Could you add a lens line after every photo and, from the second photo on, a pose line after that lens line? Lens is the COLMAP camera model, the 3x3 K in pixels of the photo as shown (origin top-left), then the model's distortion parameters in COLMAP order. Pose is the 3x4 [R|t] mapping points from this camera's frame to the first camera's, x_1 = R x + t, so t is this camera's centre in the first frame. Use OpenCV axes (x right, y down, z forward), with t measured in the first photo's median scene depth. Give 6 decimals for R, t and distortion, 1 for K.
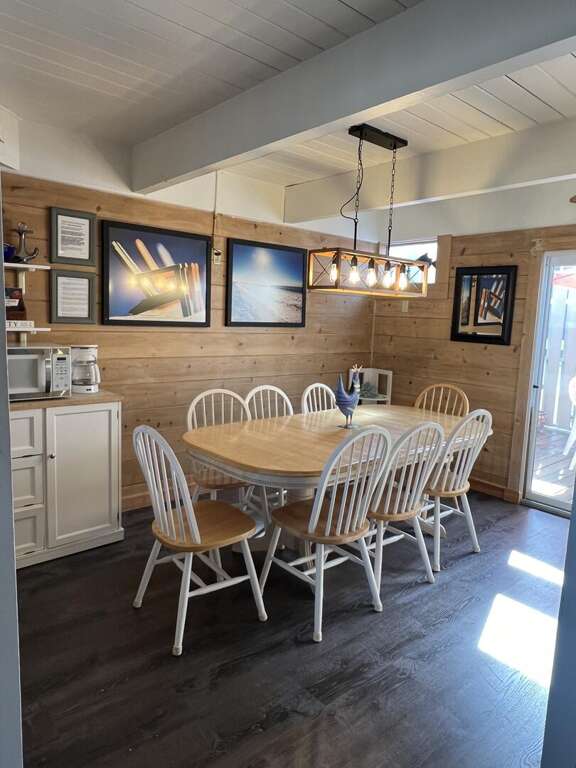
lens RADIAL K [[518.1, 0, 289.2], [0, 518.1, 380.9], [0, 0, 1]] dist [-0.006549, -0.001228]
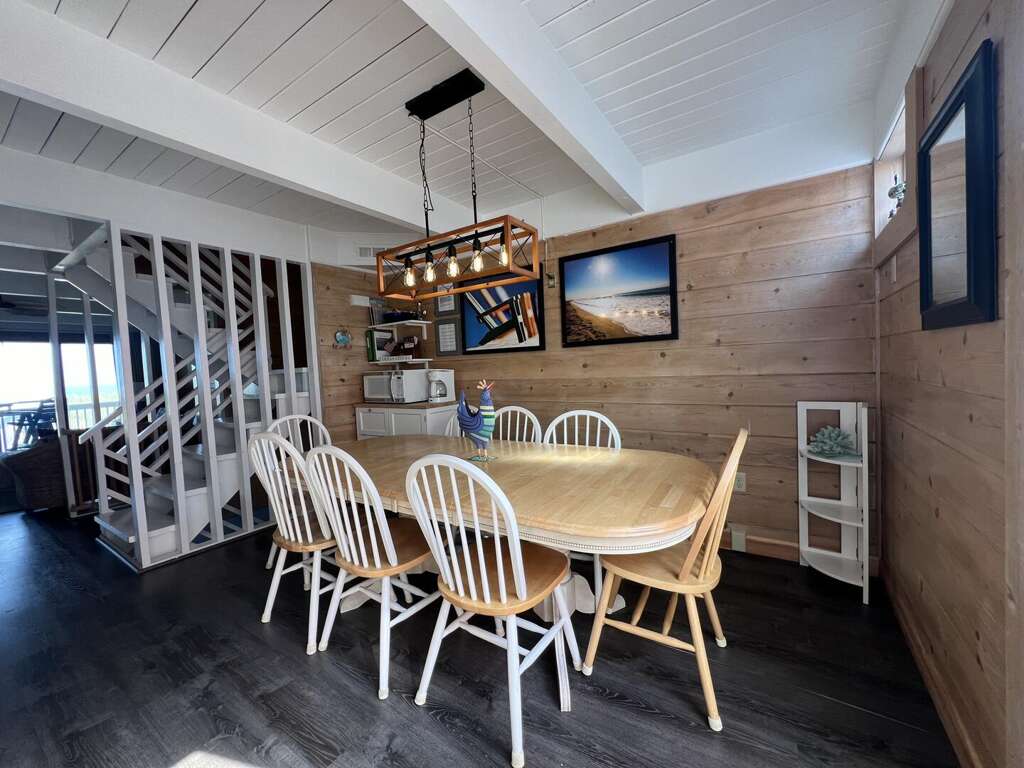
lens RADIAL K [[407.4, 0, 514.6], [0, 407.4, 386.8], [0, 0, 1]] dist [0.001615, 0.000194]
pose [[0.265259, 0.003053, -0.964172, 0.600002], [-0.063754, 0.997862, -0.014380, -0.014902], [0.962067, 0.065285, 0.264887, 0.716060]]
